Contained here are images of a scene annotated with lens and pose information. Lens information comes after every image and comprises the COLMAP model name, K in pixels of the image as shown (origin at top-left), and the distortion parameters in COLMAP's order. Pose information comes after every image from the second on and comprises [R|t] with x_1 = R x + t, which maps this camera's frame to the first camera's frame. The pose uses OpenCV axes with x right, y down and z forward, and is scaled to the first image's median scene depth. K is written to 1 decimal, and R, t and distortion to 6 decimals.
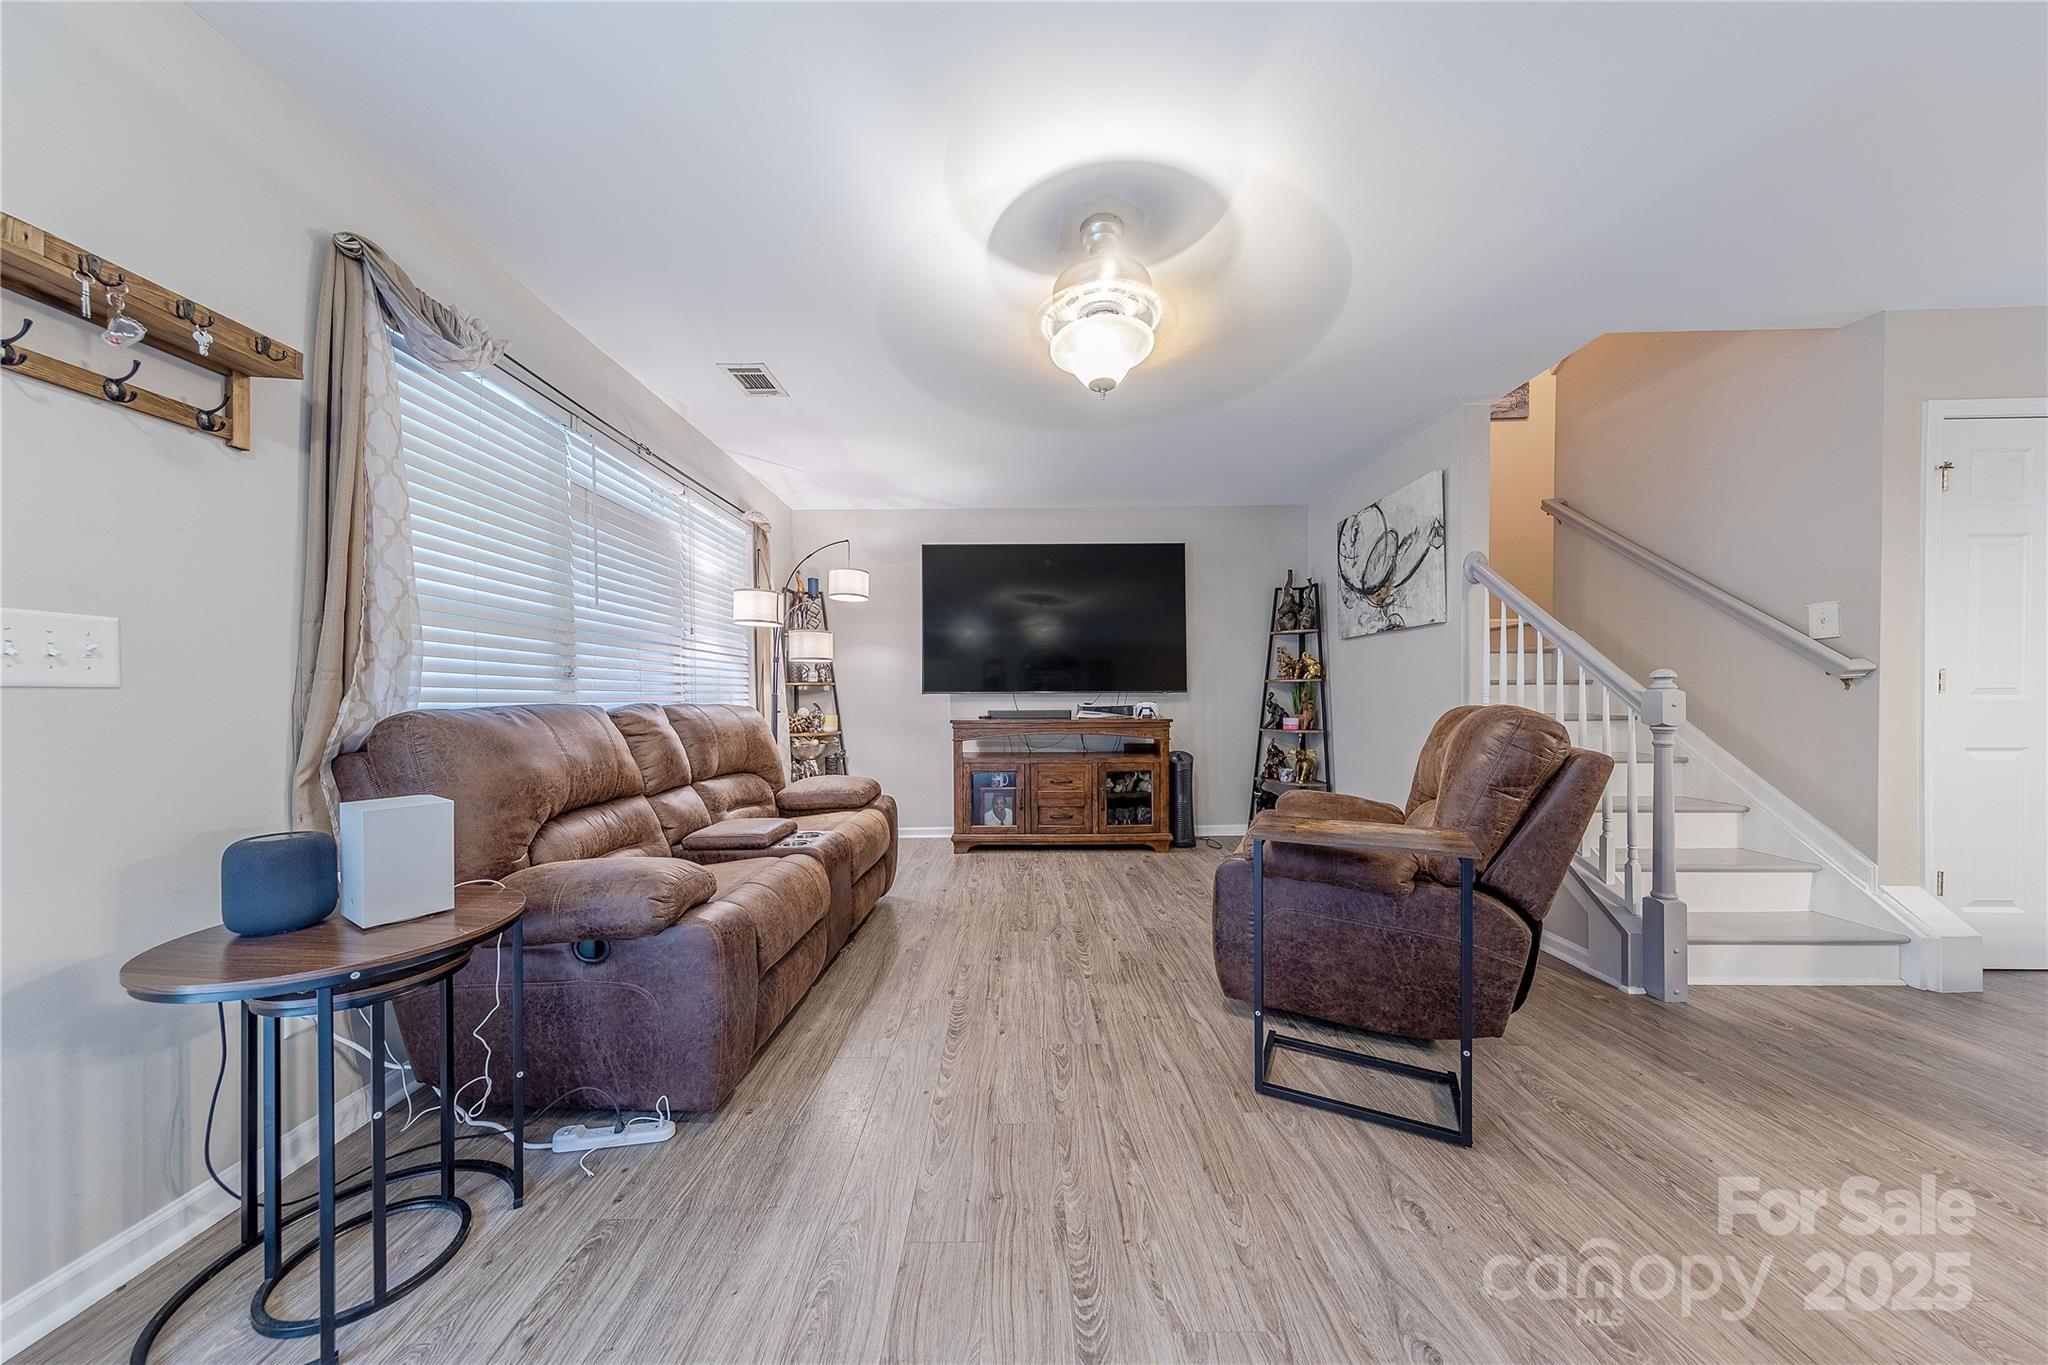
lens RADIAL K [[660.7, 0, 1039.8], [0, 660.7, 704.9], [0, 0, 1]] dist [0.003342, -0.000088]
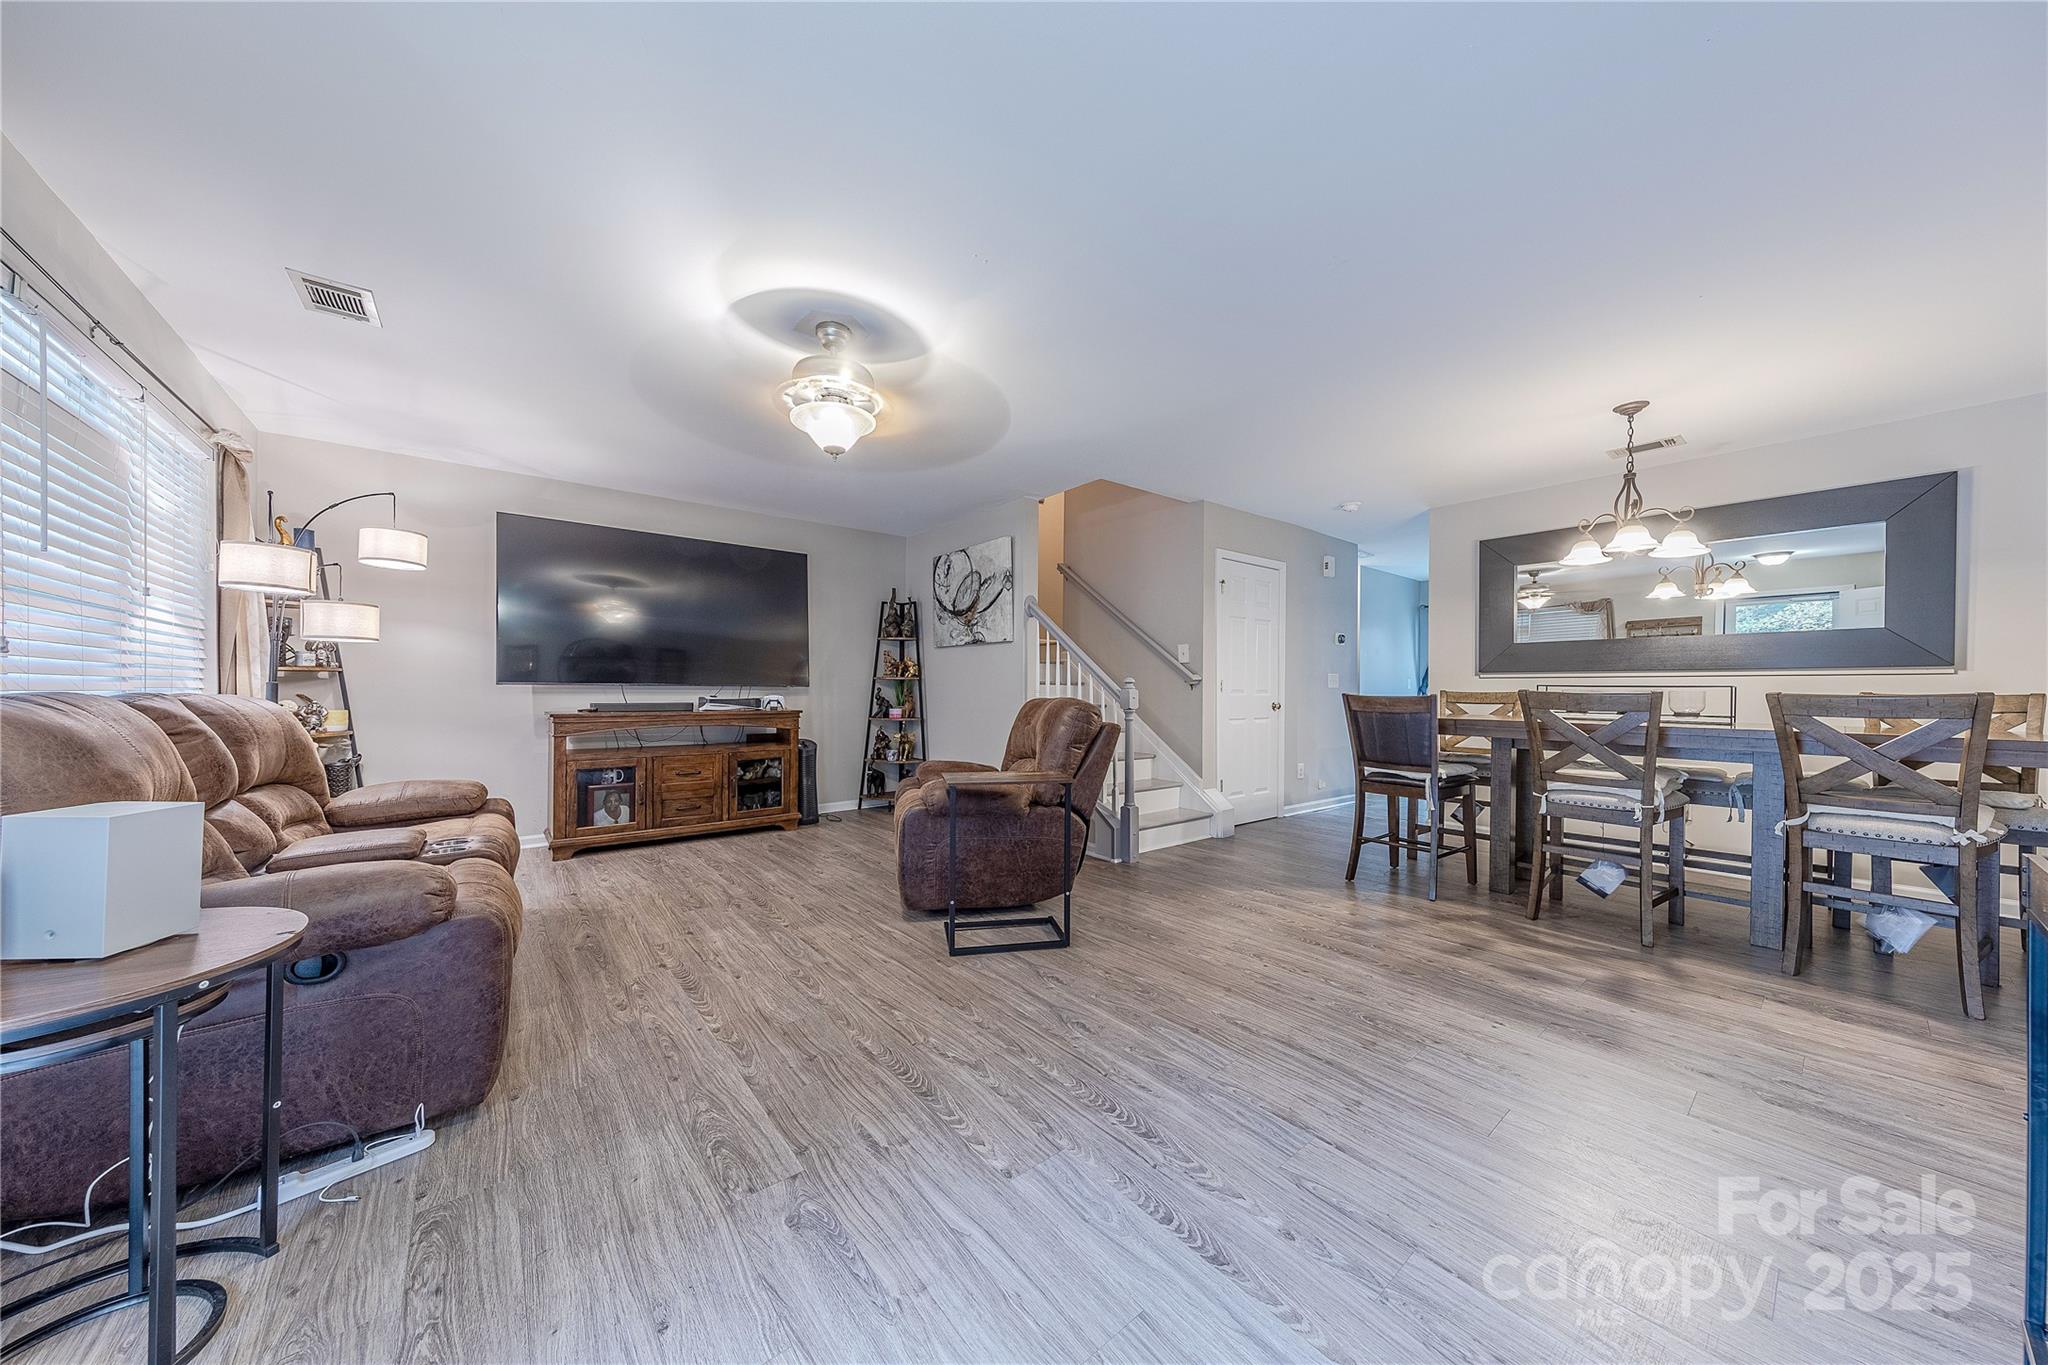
lens RADIAL K [[635.1, 0, 1026.9], [0, 635.1, 691.3], [0, 0, 1]] dist [-0.000713, -0.000049]
pose [[0.793059, 0.009008, 0.609079, -0.211325], [-0.001361, 0.999914, -0.013016, 0.003550], [-0.609144, 0.009494, 0.793003, -0.125624]]
